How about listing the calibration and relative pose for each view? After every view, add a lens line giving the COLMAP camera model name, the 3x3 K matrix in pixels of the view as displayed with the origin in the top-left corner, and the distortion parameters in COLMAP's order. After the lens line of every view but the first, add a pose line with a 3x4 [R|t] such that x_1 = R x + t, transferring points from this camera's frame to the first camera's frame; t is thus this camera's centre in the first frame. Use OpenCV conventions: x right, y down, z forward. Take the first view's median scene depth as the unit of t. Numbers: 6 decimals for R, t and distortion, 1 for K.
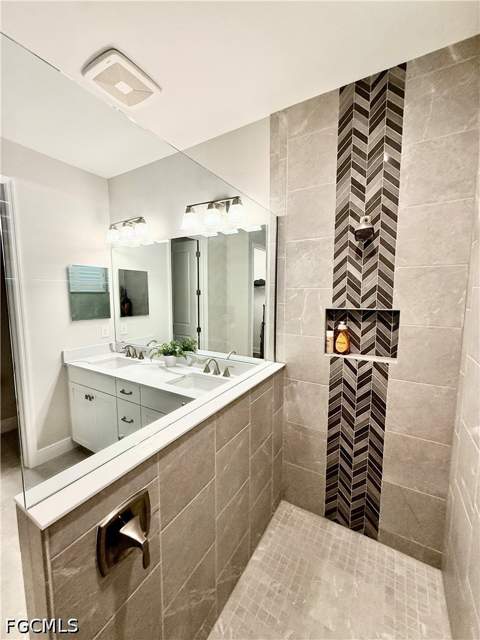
lens RADIAL K [[255.8, 0, 240.6], [0, 255.8, 318.5], [0, 0, 1]] dist [-0.001999, 0.000547]
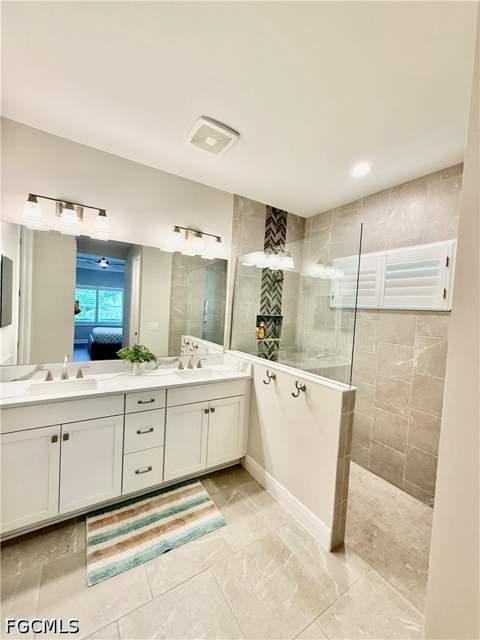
lens RADIAL K [[255.8, 0, 240.6], [0, 255.8, 318.5], [0, 0, 1]] dist [-0.001999, 0.000547]
pose [[0.446592, -0.007886, 0.894703, -1.445346], [0.036331, 0.999296, -0.009327, -0.001887], [-0.894000, 0.036671, 0.446564, 0.308308]]
